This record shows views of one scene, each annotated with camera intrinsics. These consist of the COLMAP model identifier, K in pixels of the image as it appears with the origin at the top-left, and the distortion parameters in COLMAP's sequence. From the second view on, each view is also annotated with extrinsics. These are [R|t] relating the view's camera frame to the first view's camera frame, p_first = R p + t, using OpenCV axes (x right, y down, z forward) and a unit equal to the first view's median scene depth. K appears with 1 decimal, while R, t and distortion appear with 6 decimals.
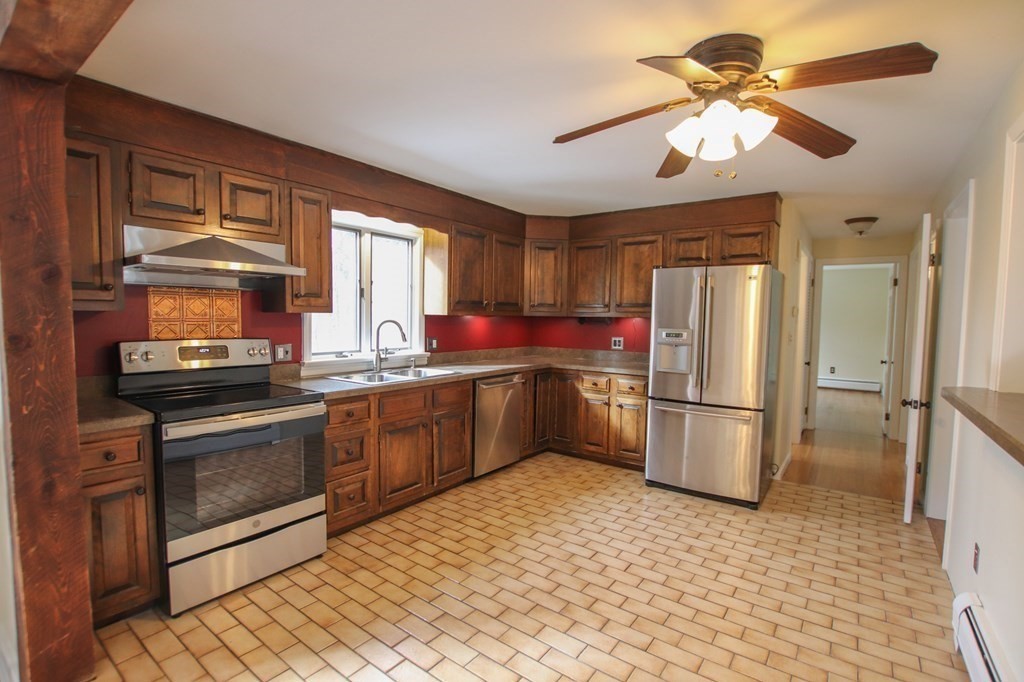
lens RADIAL K [[469.8, 0, 514.2], [0, 469.8, 347.0], [0, 0, 1]] dist [-0.035566, 0.004116]
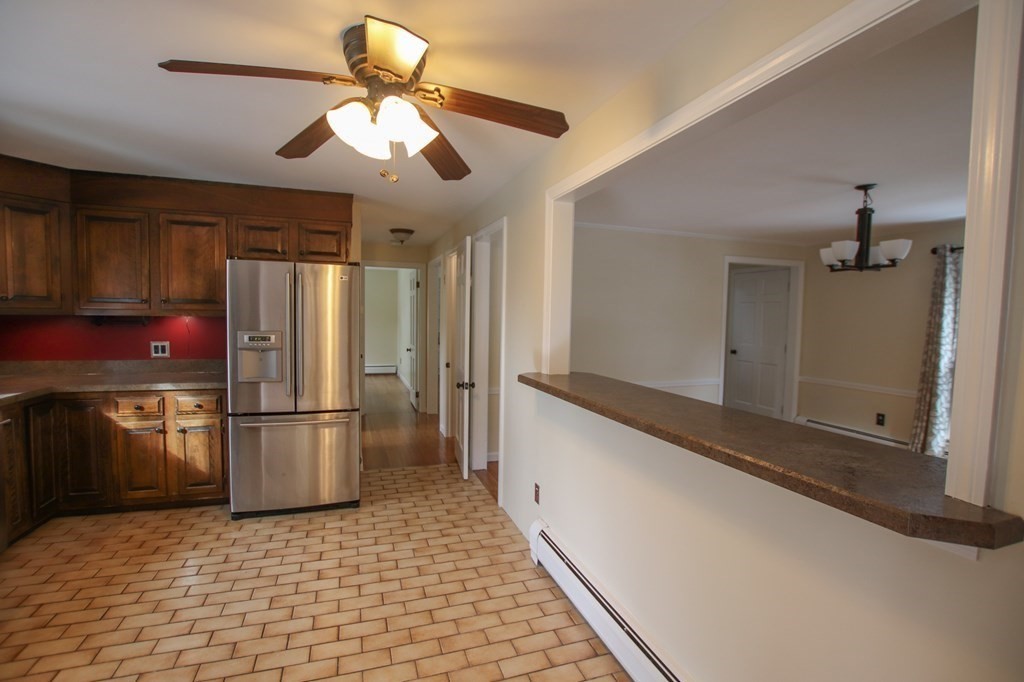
lens RADIAL K [[469.8, 0, 514.2], [0, 469.8, 347.0], [0, 0, 1]] dist [-0.035566, 0.004116]
pose [[0.567091, -0.057737, 0.821629, -0.093784], [0.041323, 0.998278, 0.041629, -0.025273], [-0.822618, 0.010345, 0.568501, 0.119253]]
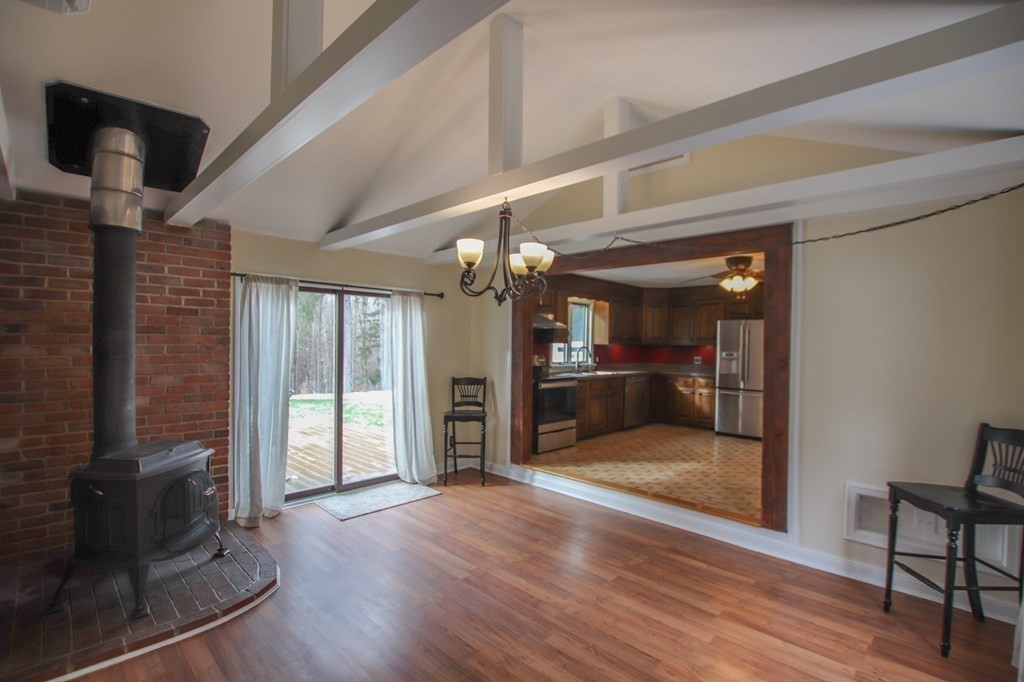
lens RADIAL K [[469.8, 0, 514.2], [0, 469.8, 347.0], [0, 0, 1]] dist [-0.035566, 0.004116]
pose [[0.990885, 0.001523, -0.134698, -0.276058], [-0.008895, 0.998493, -0.054145, 0.053694], [0.134413, 0.054850, 0.989406, -1.010267]]
